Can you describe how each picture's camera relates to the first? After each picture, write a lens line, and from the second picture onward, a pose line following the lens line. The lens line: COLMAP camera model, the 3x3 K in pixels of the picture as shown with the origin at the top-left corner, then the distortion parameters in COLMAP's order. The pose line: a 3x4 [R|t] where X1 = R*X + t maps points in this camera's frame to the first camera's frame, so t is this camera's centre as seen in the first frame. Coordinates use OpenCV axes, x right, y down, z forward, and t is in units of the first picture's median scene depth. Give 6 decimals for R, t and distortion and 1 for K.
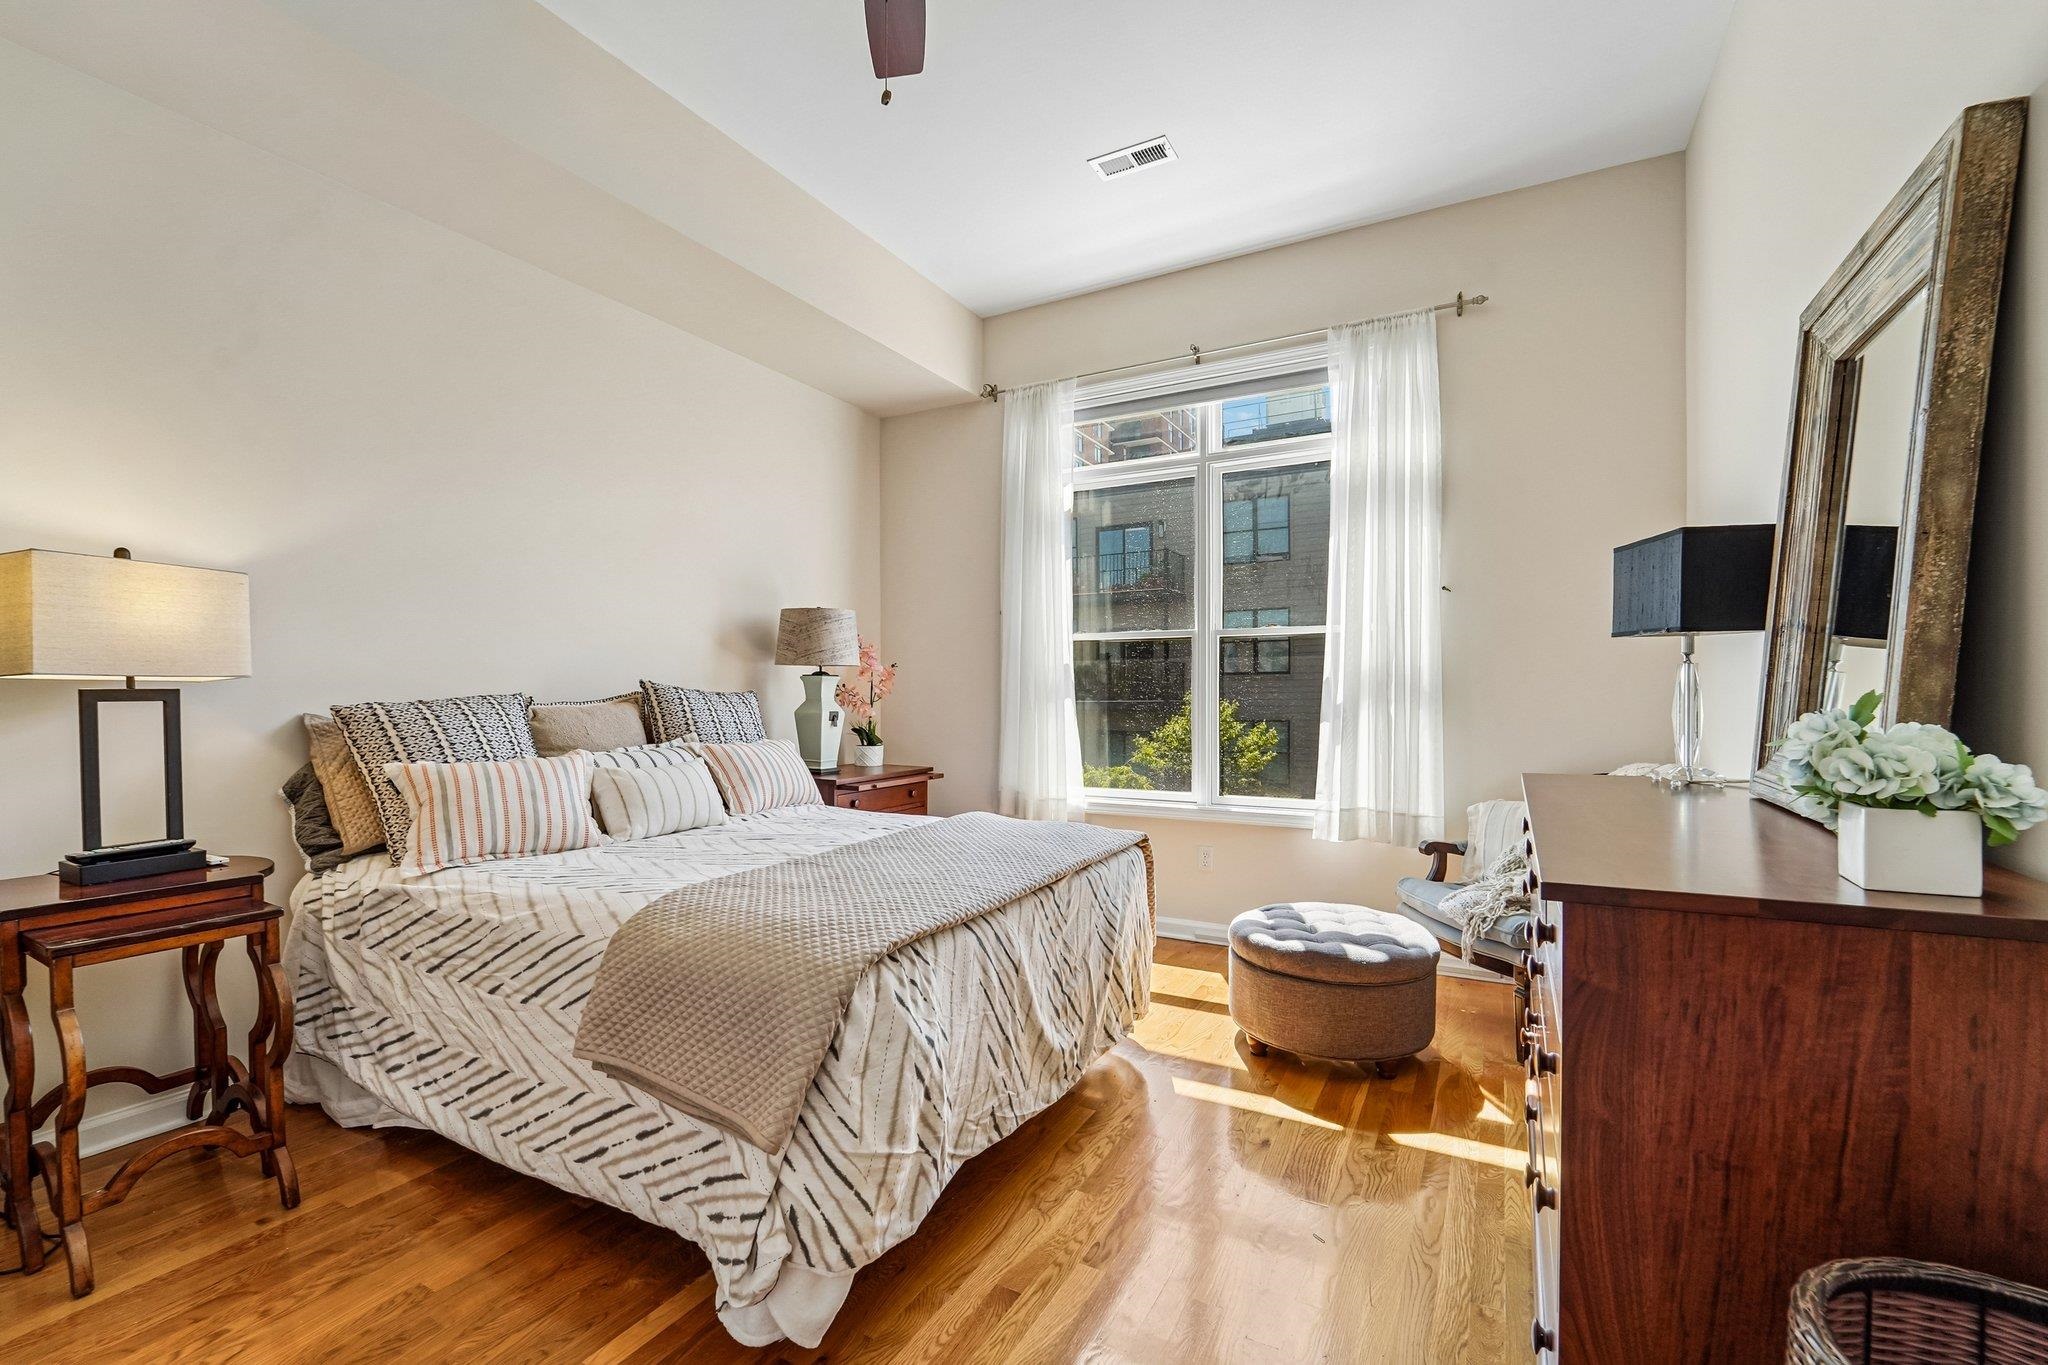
lens RADIAL K [[838.6, 0, 1024.0], [0, 838.6, 682.5], [0, 0, 1]] dist [-0.020295, -0.000490]
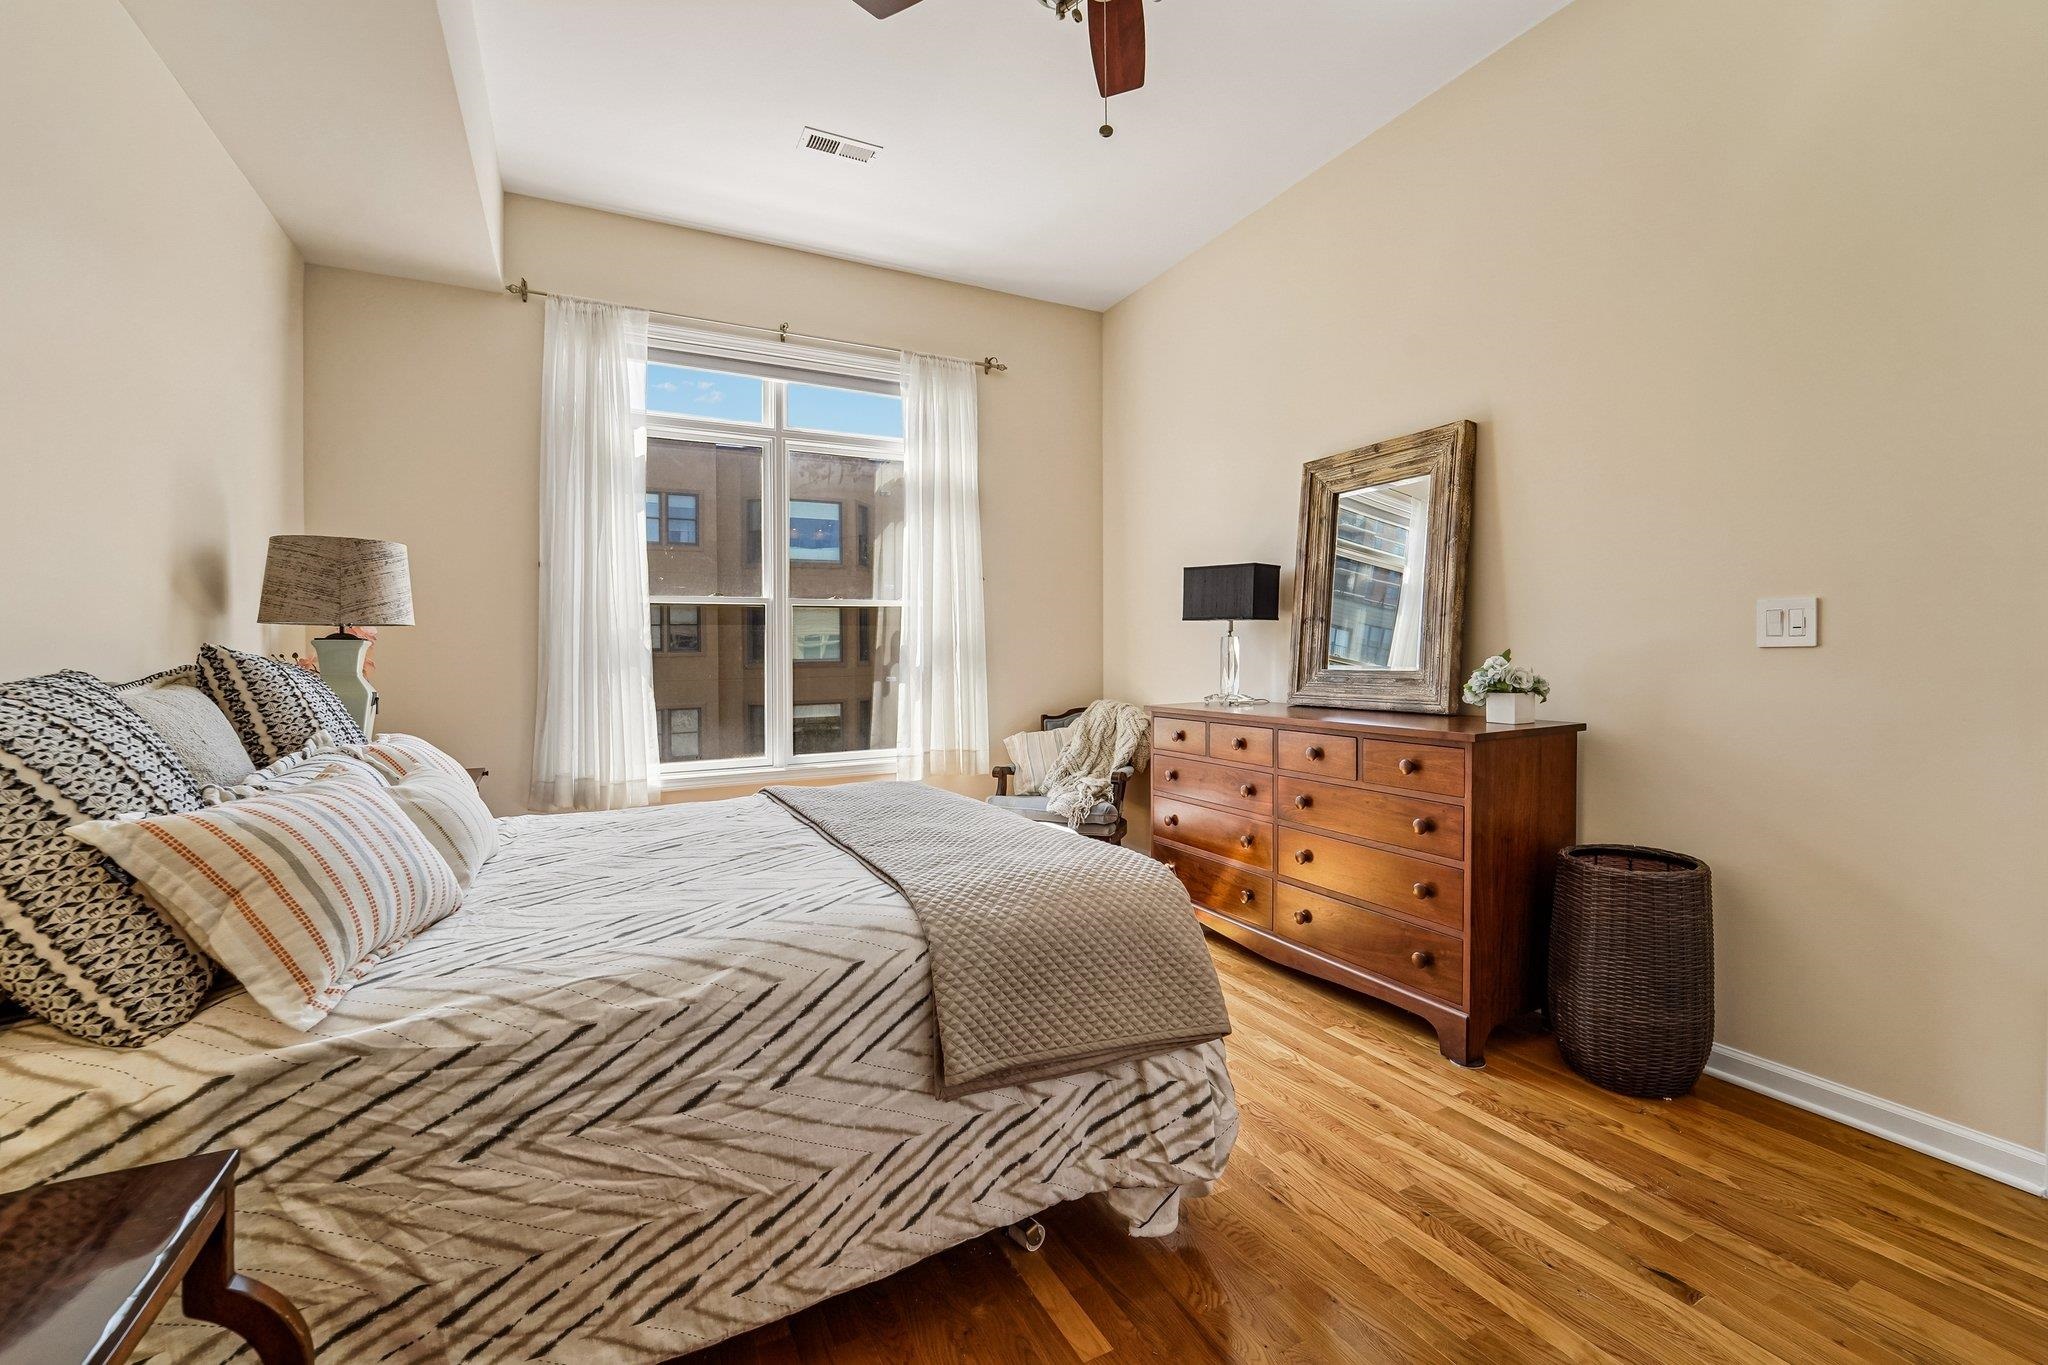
lens RADIAL K [[834.8, 0, 1010.0], [0, 834.8, 643.3], [0, 0, 1]] dist [-0.020845, -0.000181]
pose [[0.565367, 0.003288, 0.824833, -0.665212], [0.004188, 0.999968, -0.006857, 0.002079], [-0.824829, 0.007331, 0.565335, 0.255804]]
